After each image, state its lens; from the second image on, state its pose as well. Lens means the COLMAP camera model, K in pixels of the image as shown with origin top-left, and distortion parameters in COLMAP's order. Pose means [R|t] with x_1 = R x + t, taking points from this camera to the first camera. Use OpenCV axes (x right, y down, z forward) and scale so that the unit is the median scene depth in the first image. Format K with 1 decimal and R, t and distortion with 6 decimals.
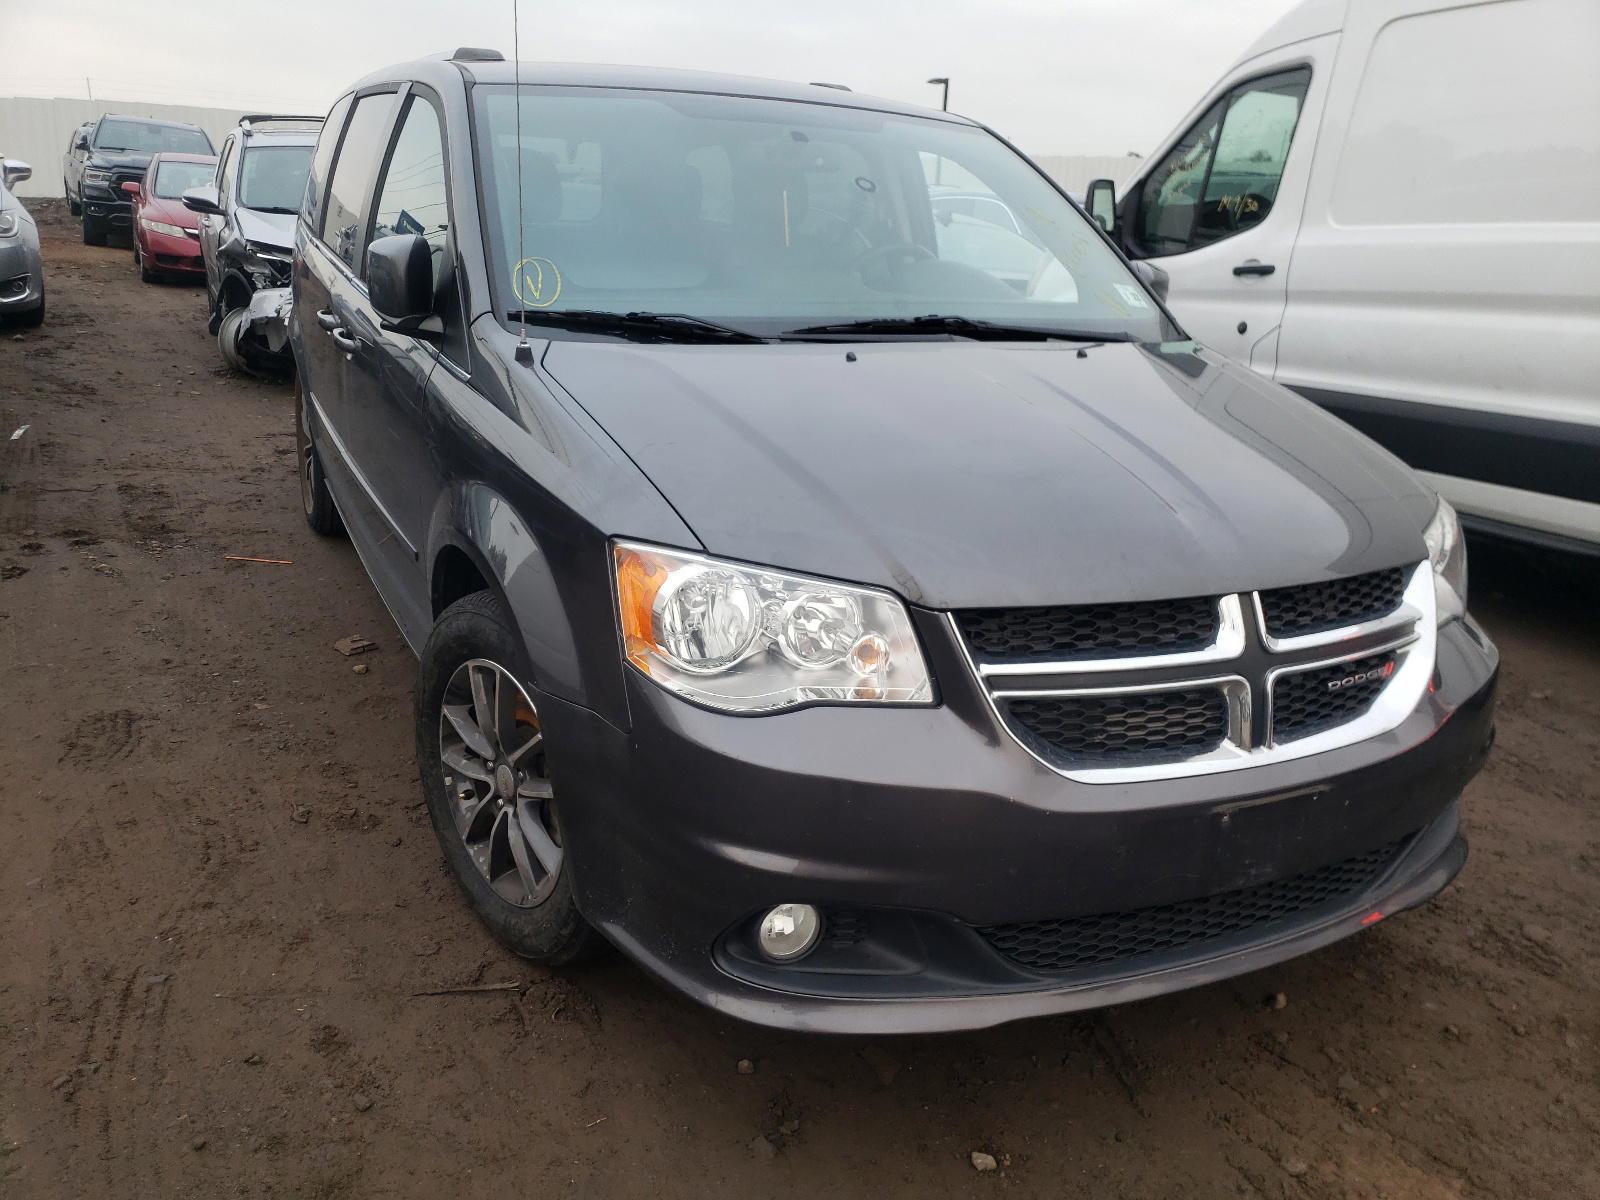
lens RADIAL K [[1193.1, 0, 800.0], [0, 1193.1, 600.0], [0, 0, 1]] dist [0.068262, -0.086808]
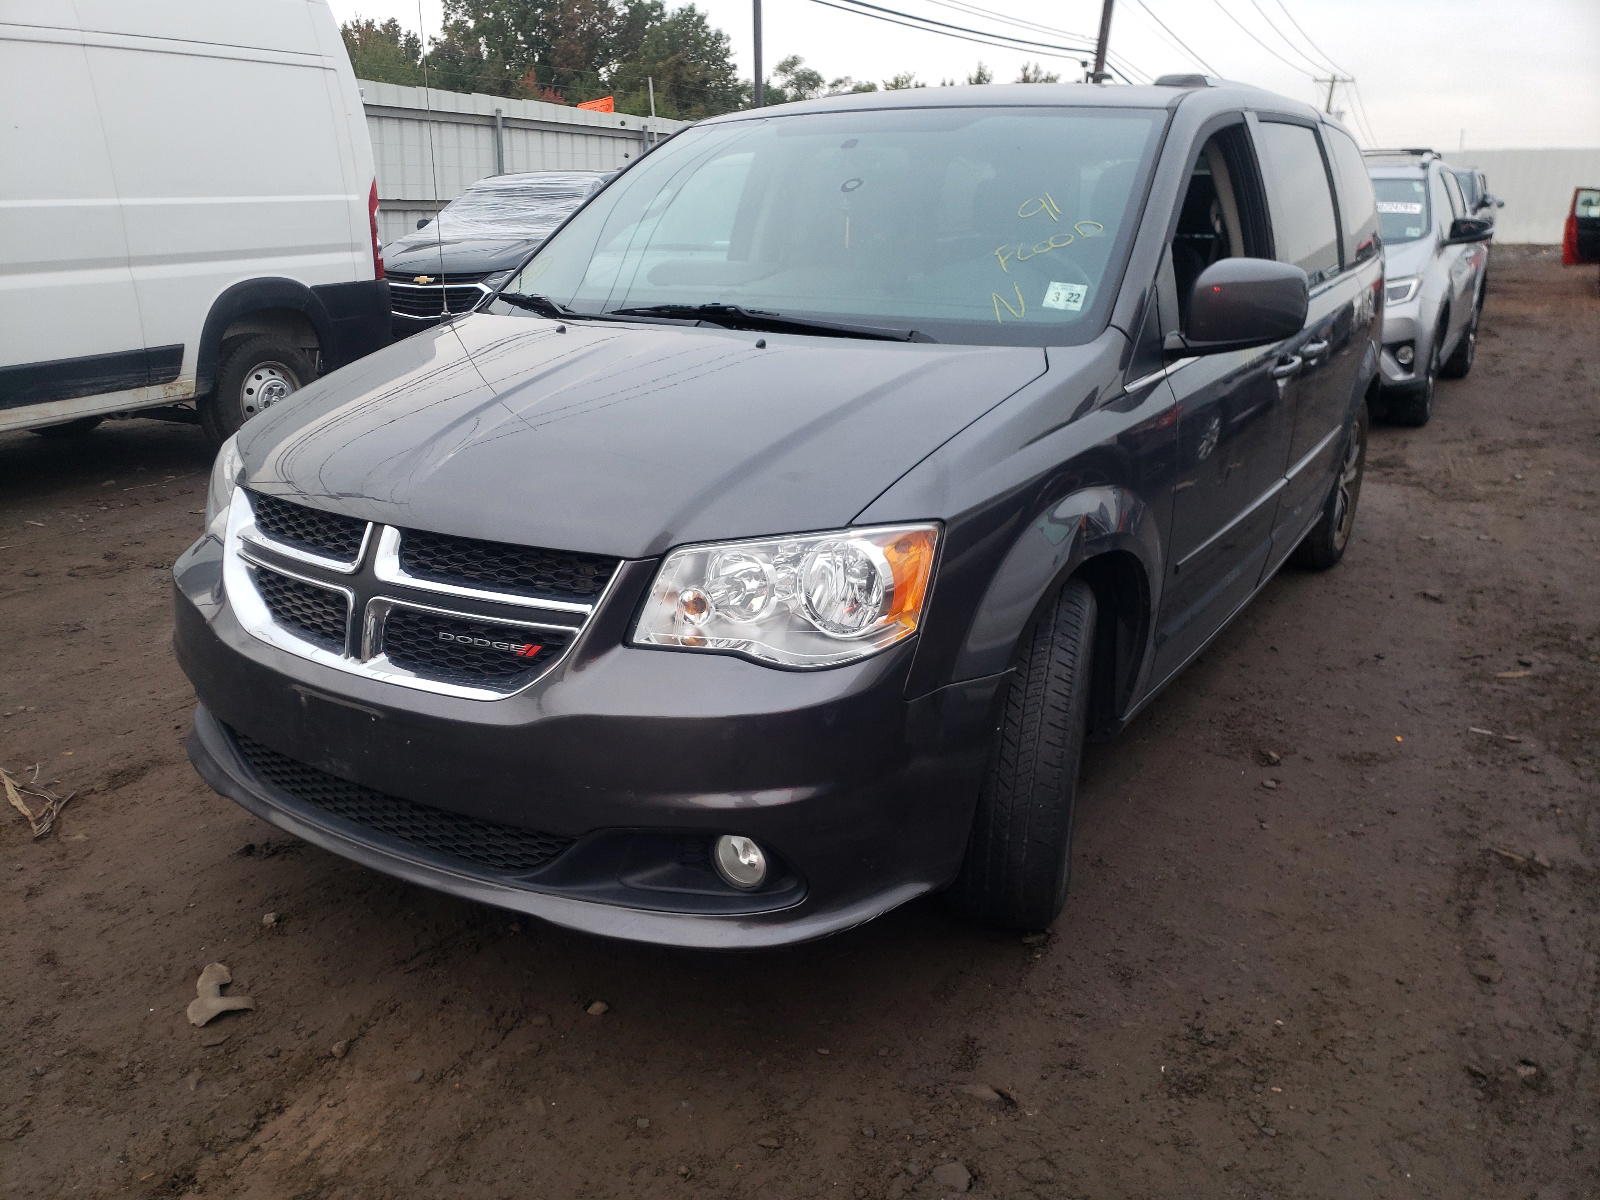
lens RADIAL K [[1208.3, 0, 784.9], [0, 1208.3, 594.0], [0, 0, 1]] dist [0.070648, -0.093405]
pose [[0.549738, 0.203650, -0.810132, 1.463871], [-0.239040, 0.967623, 0.081032, -0.121166], [0.800405, 0.149108, 0.580620, 0.624092]]
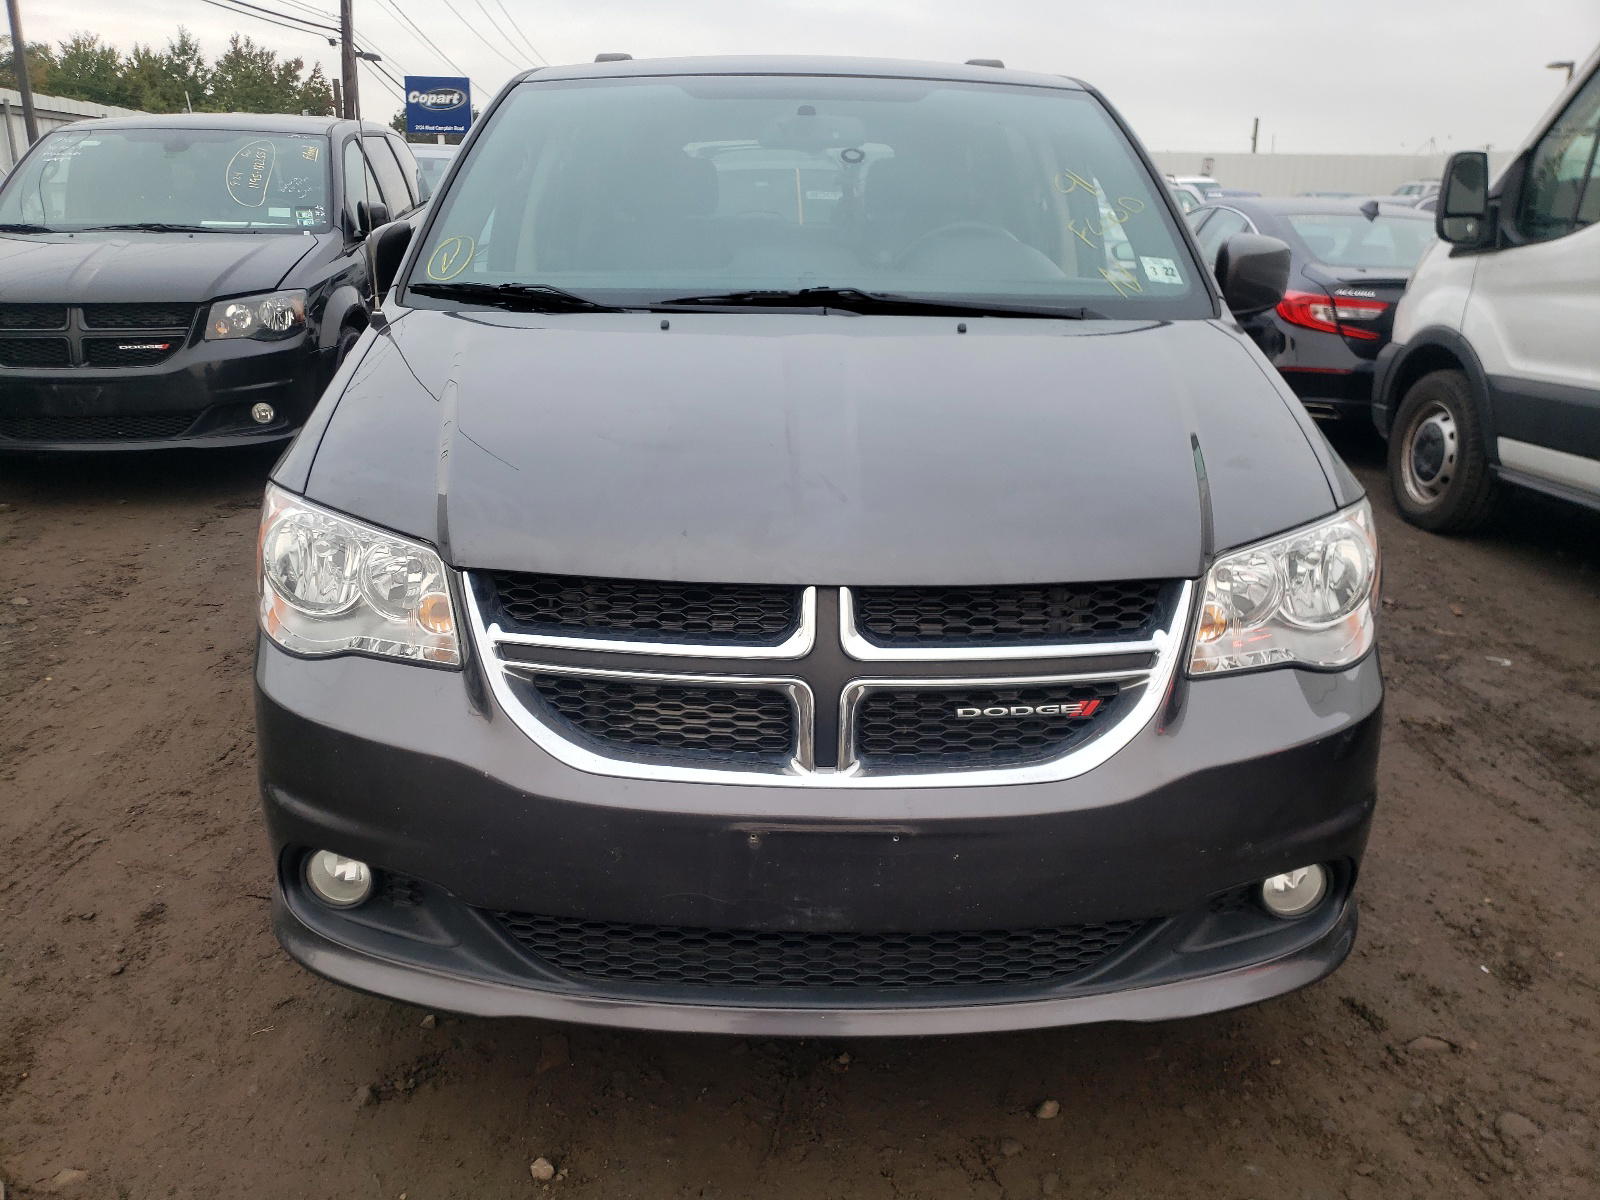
lens RADIAL K [[1208.3, 0, 784.9], [0, 1208.3, 594.0], [0, 0, 1]] dist [0.070648, -0.093405]
pose [[0.907913, 0.091546, -0.409039, 0.667210], [-0.101138, 0.994871, -0.001828, 0.004399], [0.406774, 0.043029, 0.912515, 0.192273]]
